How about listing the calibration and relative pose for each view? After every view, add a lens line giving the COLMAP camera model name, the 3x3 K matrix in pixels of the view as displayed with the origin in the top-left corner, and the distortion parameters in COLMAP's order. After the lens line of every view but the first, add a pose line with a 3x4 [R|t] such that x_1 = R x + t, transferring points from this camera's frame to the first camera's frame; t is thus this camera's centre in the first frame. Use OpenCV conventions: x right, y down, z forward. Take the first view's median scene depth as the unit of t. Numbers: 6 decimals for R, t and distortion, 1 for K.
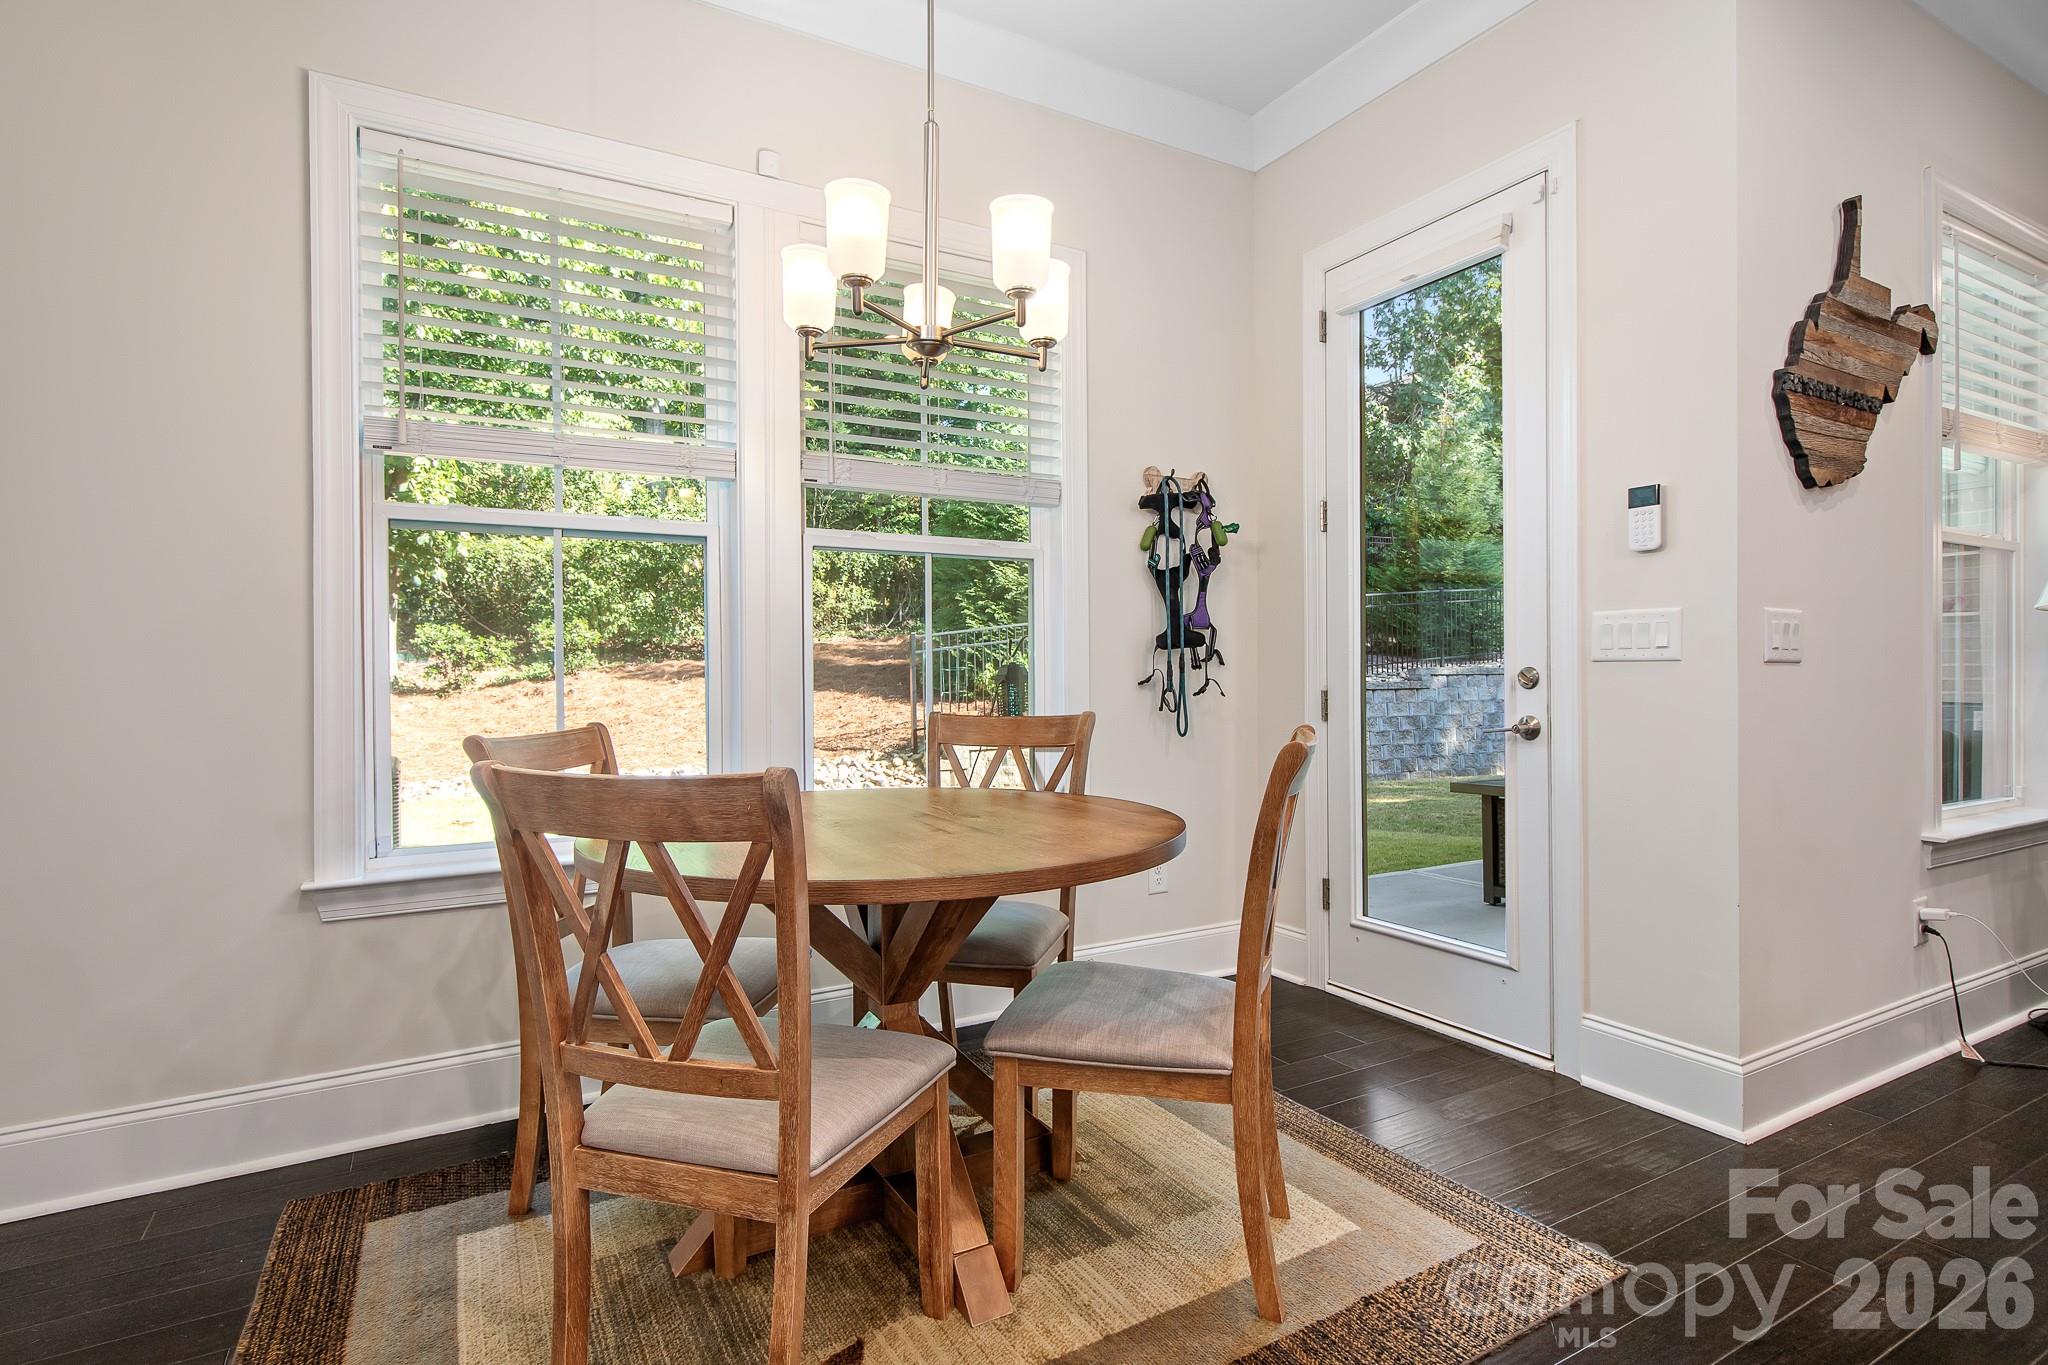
lens RADIAL K [[1056.3, 0, 1028.4], [0, 1056.3, 674.3], [0, 0, 1]] dist [0.016508, -0.004882]
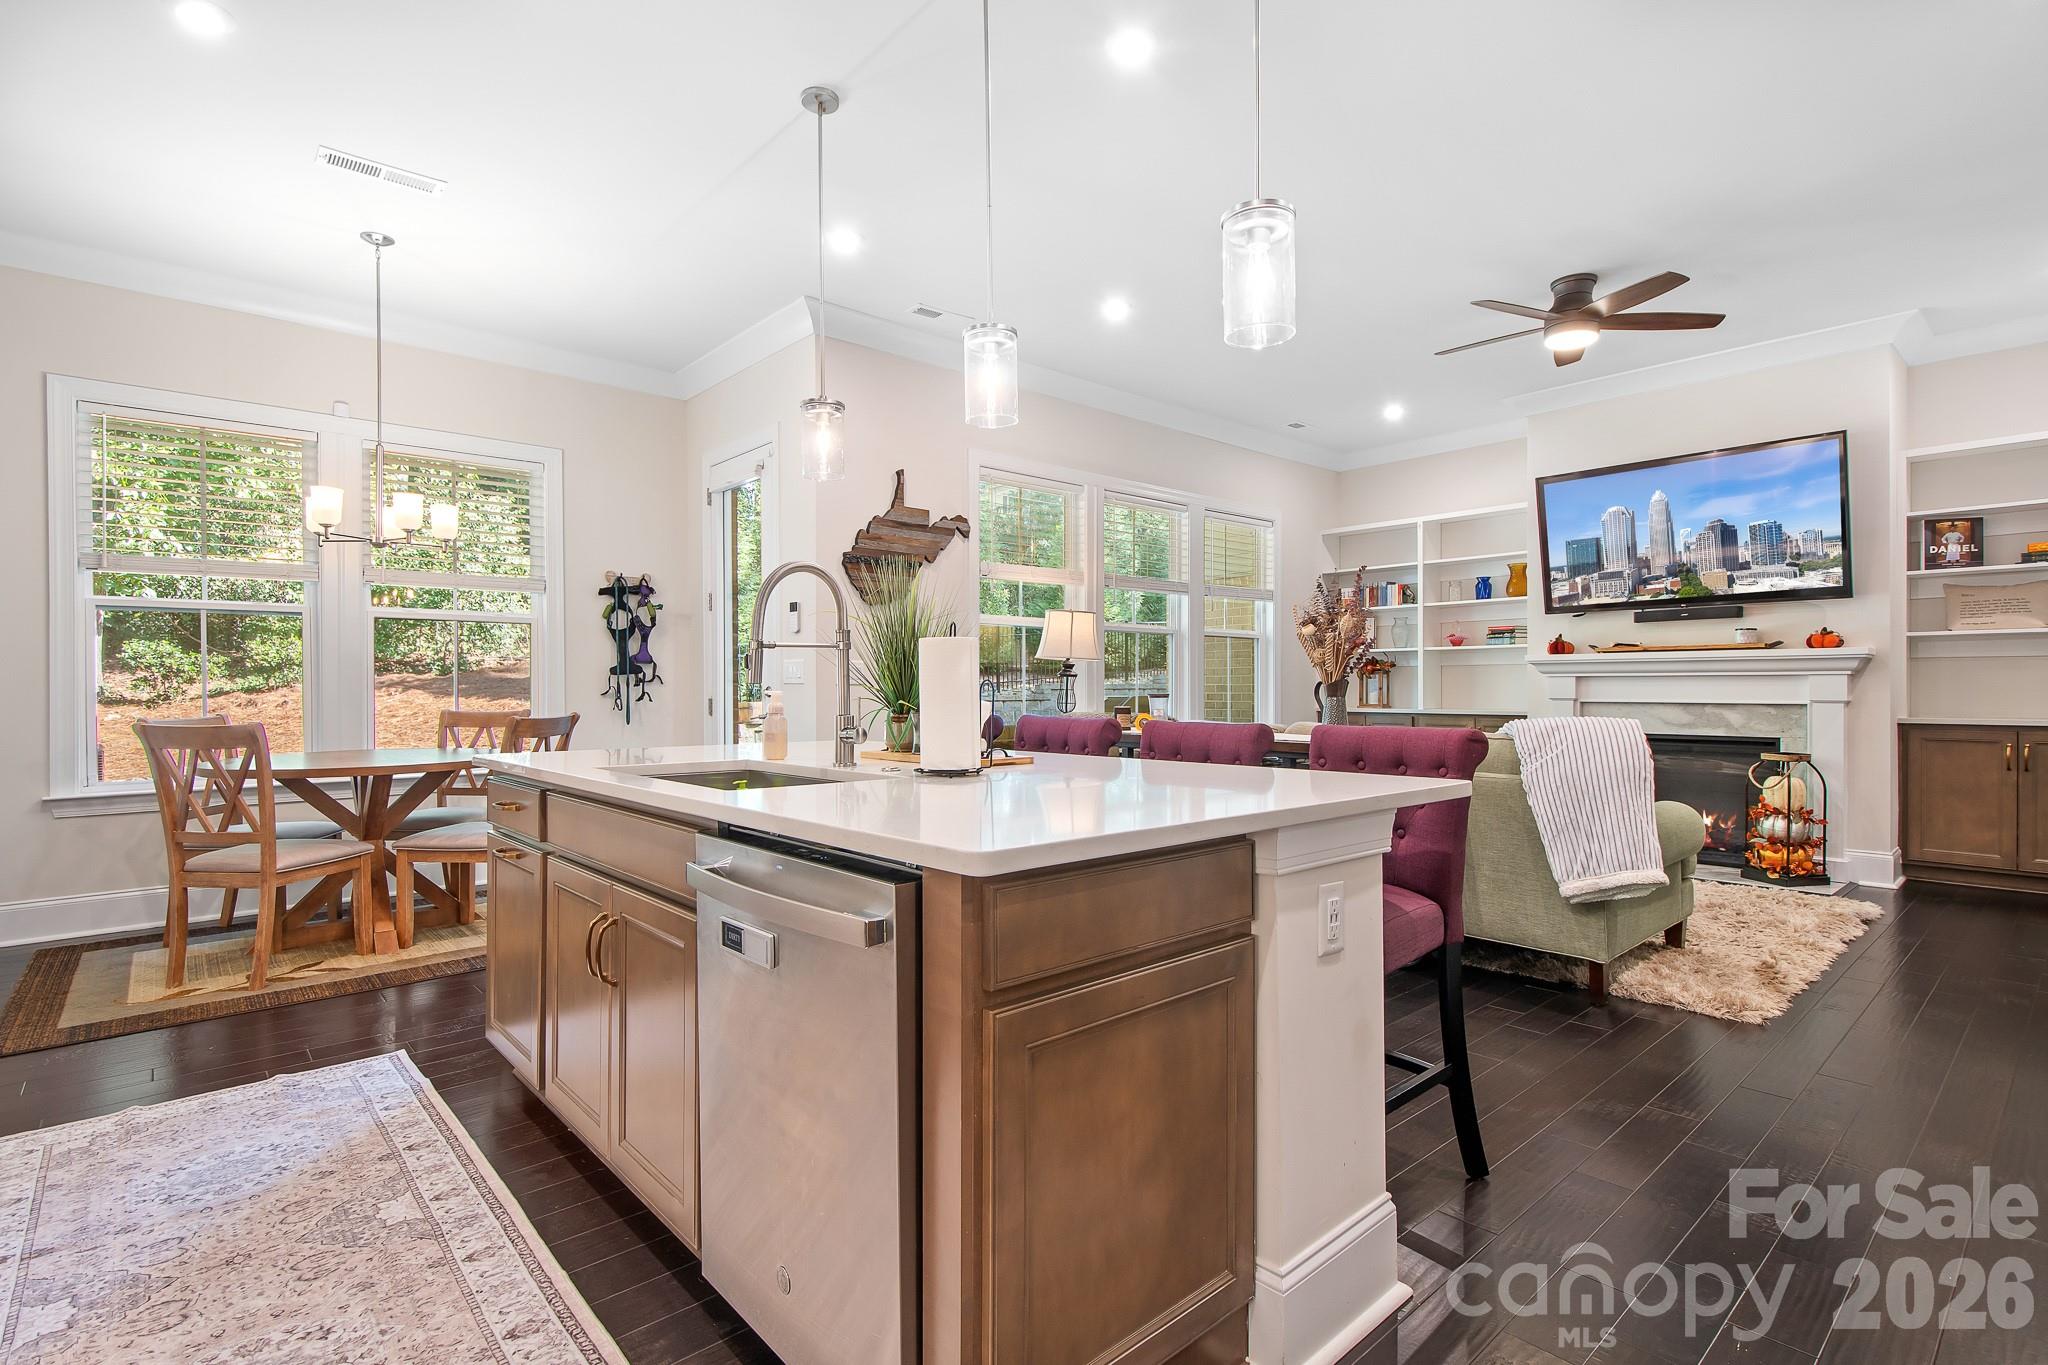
lens RADIAL K [[975.8, 0, 1030.2], [0, 975.8, 686.9], [0, 0, 1]] dist [-0.001216, 0.000554]
pose [[0.975059, 0.002943, 0.221928, 0.438820], [-0.002862, 0.999996, -0.000686, -0.004678], [-0.221929, 0.000034, 0.975063, -0.734250]]
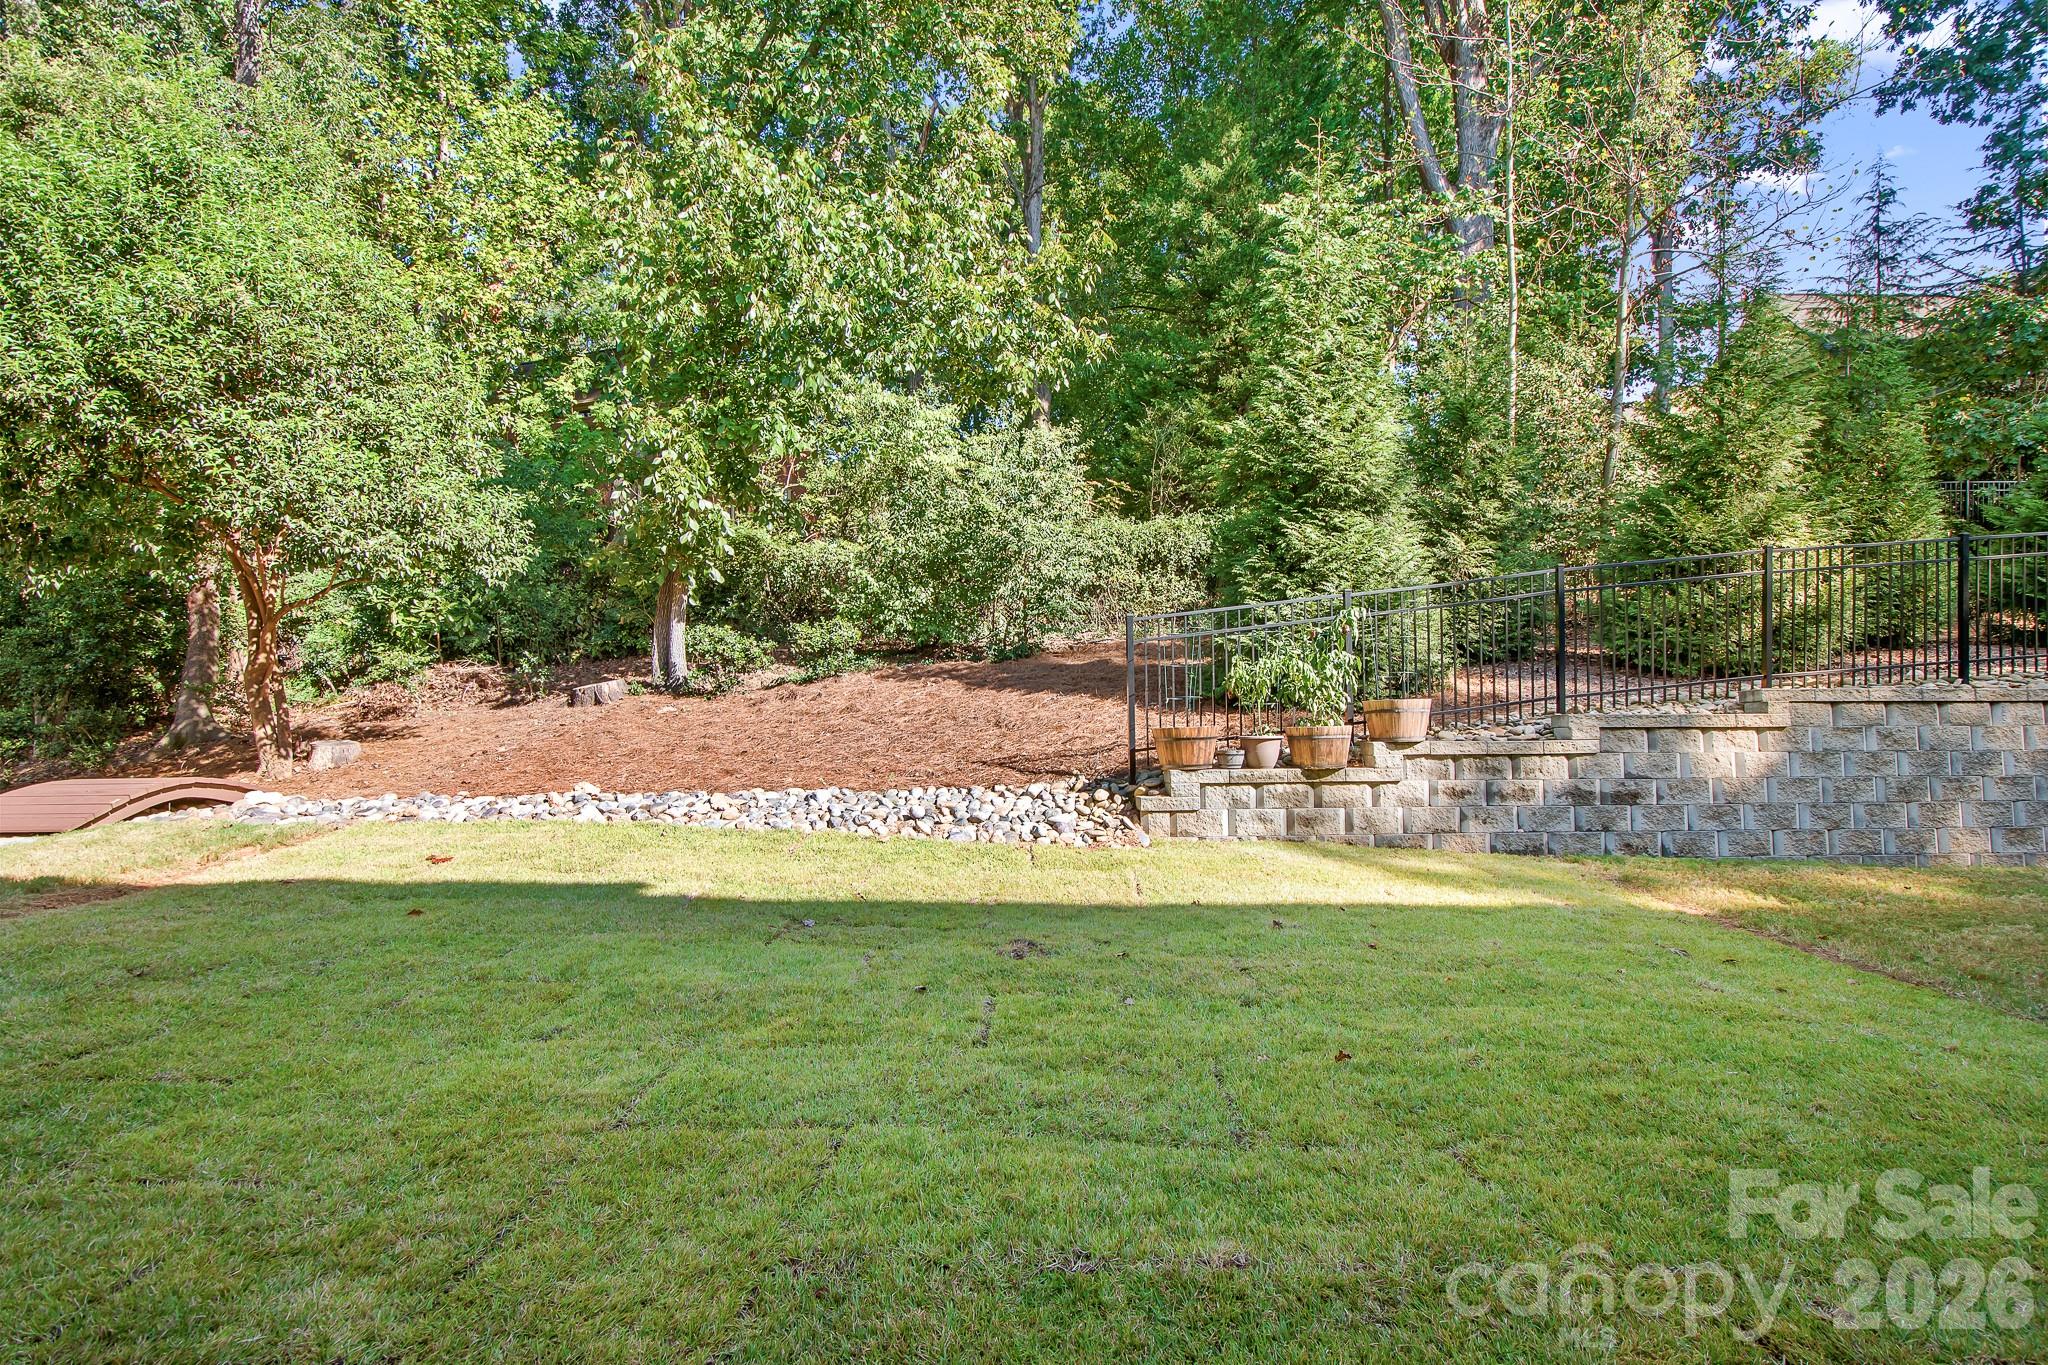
lens RADIAL K [[975.8, 0, 1014.8], [0, 975.8, 693.6], [0, 0, 1]] dist [-0.001216, 0.000554]
pose [[0.904590, 0.005257, -0.426250, 0.326901], [-0.001441, 0.999956, 0.009276, 0.027966], [0.426280, -0.007777, 0.904558, 1.231775]]
